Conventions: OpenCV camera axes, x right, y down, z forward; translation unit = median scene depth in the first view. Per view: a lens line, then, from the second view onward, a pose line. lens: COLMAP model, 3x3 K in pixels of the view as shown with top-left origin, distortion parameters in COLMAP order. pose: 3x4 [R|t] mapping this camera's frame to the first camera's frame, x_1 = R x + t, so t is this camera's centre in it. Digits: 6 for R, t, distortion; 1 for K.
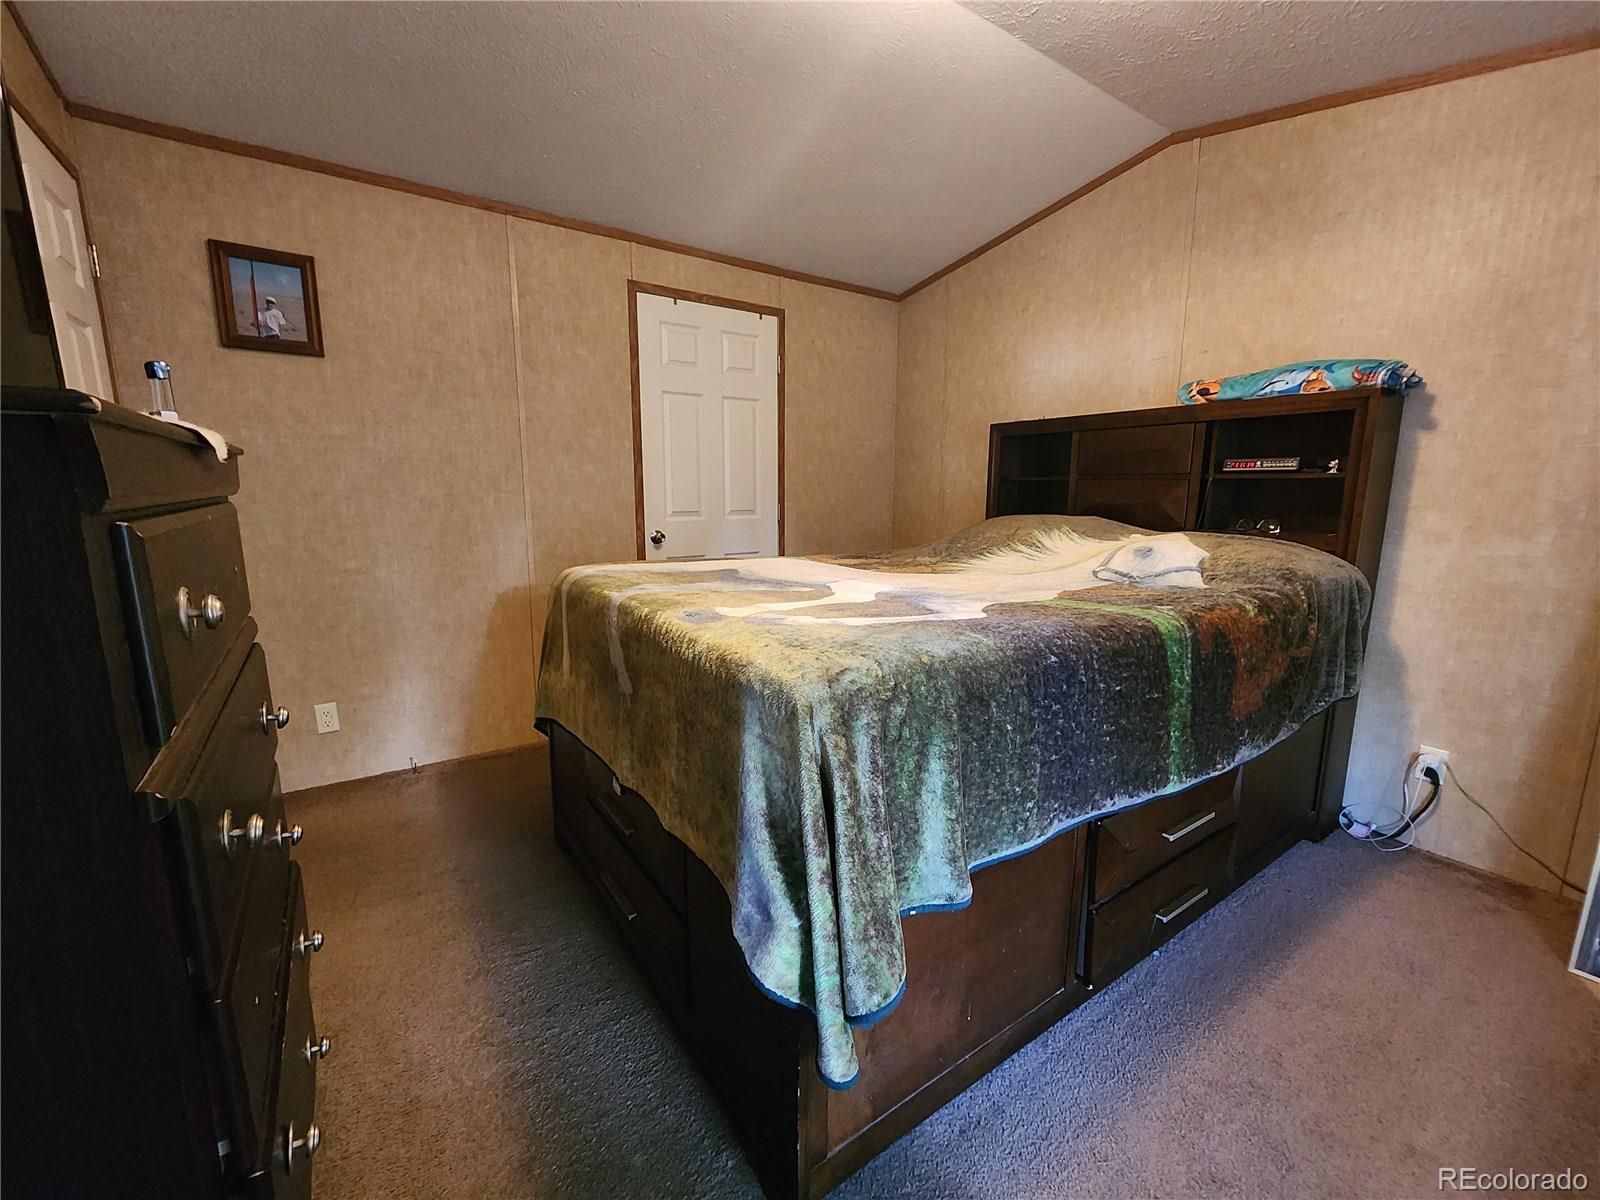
lens RADIAL K [[658.4, 0, 793.6], [0, 658.4, 599.2], [0, 0, 1]] dist [-0.002640, 0.000268]
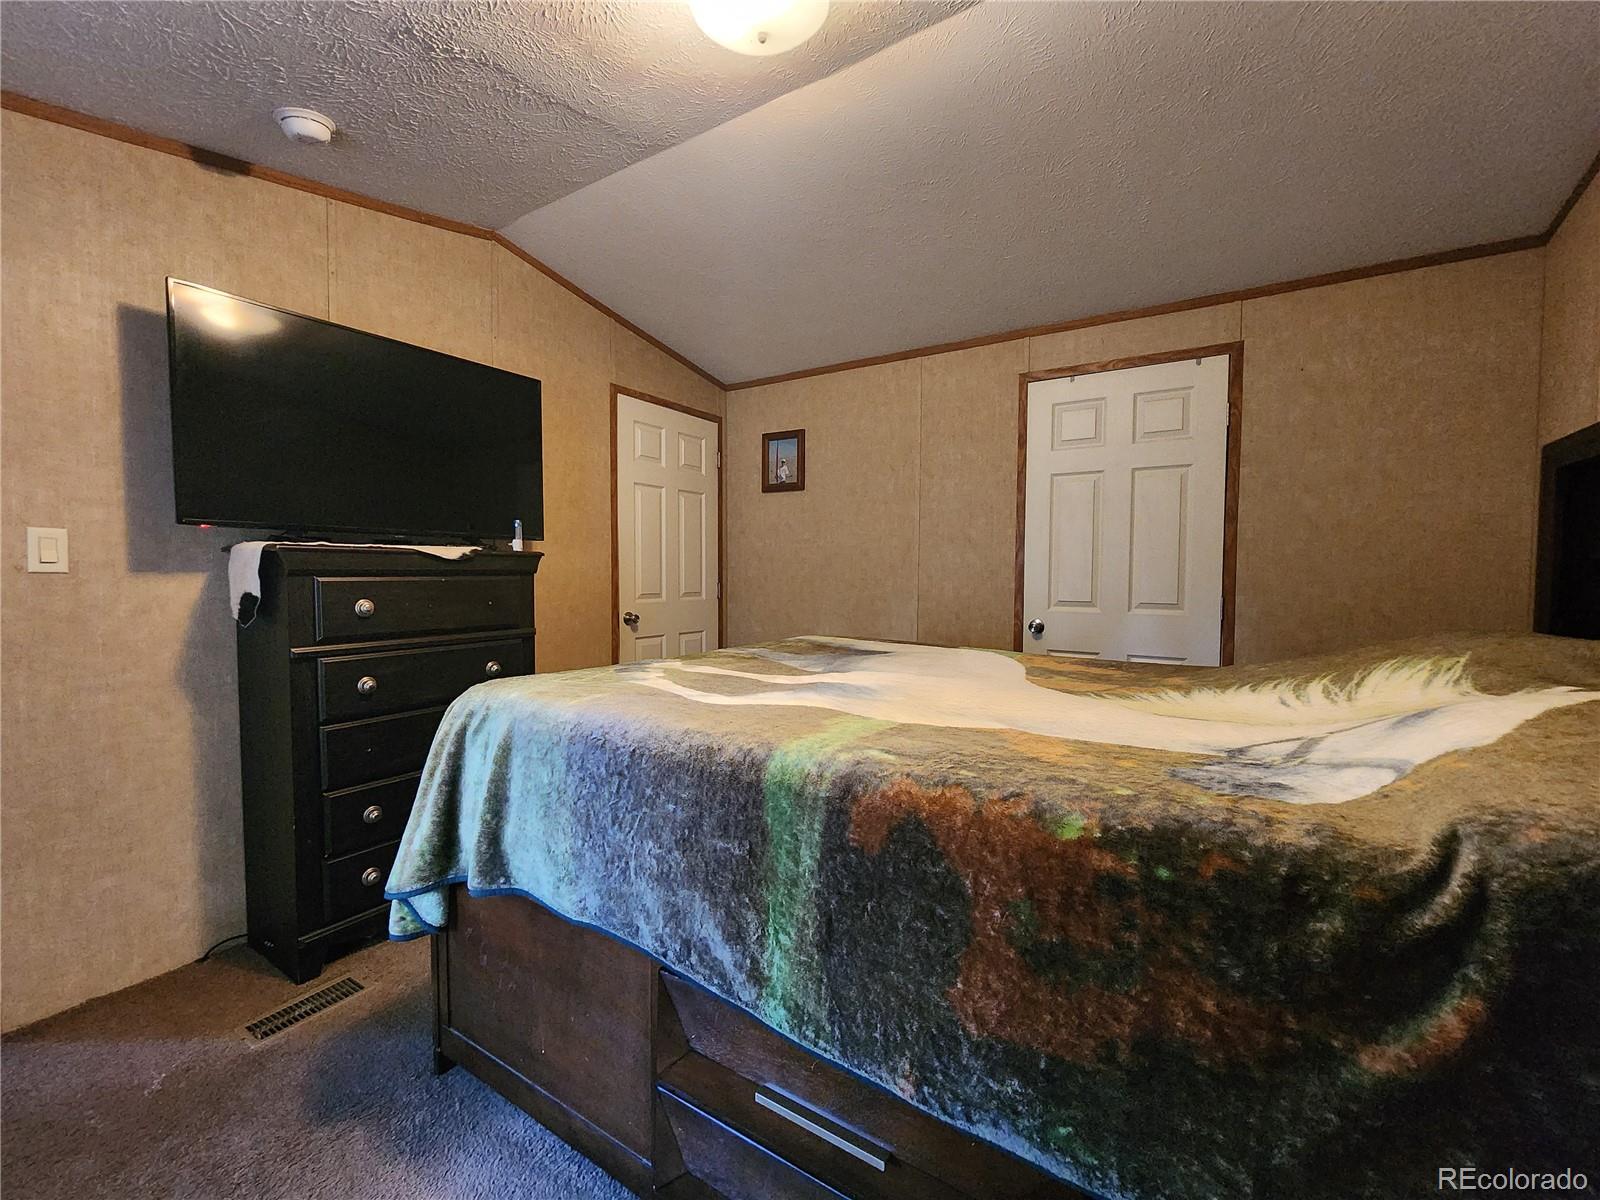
lens RADIAL K [[658.4, 0, 793.6], [0, 658.4, 599.2], [0, 0, 1]] dist [-0.002640, 0.000268]
pose [[0.390422, 0.034518, -0.919989, 0.573901], [-0.157450, 0.987078, -0.029783, -0.053982], [0.907072, 0.156480, 0.390812, 0.338556]]
